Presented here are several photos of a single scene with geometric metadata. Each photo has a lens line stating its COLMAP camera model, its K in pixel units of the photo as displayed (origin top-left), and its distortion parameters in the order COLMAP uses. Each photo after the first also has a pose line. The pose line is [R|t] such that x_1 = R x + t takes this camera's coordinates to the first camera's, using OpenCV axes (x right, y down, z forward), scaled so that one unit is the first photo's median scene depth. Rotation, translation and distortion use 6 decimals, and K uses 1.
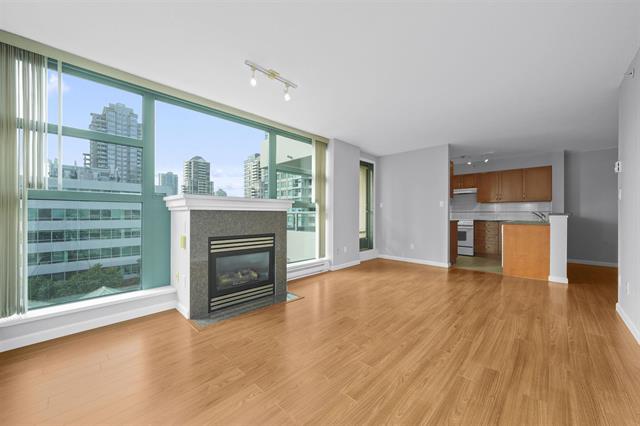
lens RADIAL K [[249.1, 0, 325.4], [0, 249.1, 215.4], [0, 0, 1]] dist [0.001326, 0.000058]
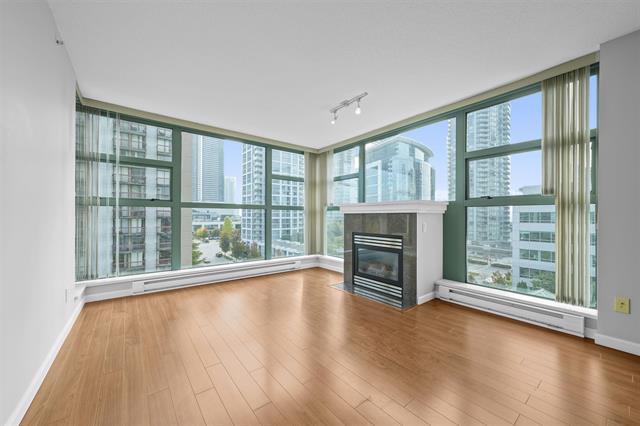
lens RADIAL K [[249.1, 0, 321.1], [0, 249.1, 213.9], [0, 0, 1]] dist [0.001326, 0.000058]
pose [[-0.170155, -0.012846, -0.985334, 0.819588], [-0.006899, 0.999906, -0.011845, 0.000020], [0.985393, 0.004782, -0.170228, 0.872464]]
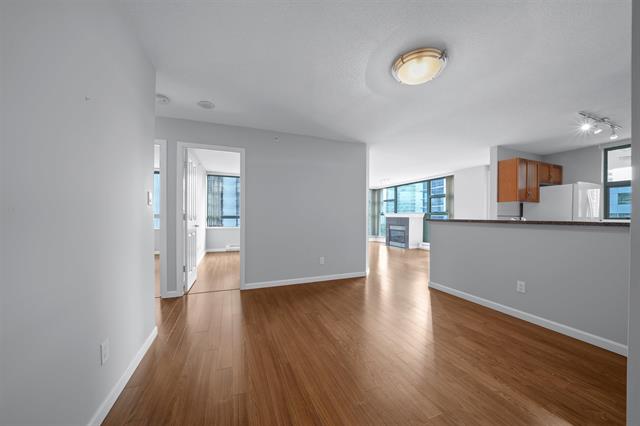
lens RADIAL K [[220.0, 0, 320.9], [0, 220.0, 216.6], [0, 0, 1]] dist [-0.011340, 0.000016]
pose [[-0.434981, -0.008610, -0.900398, 2.410302], [-0.011941, 0.999922, -0.003793, -0.007335], [0.900360, 0.009101, -0.435050, 1.236588]]
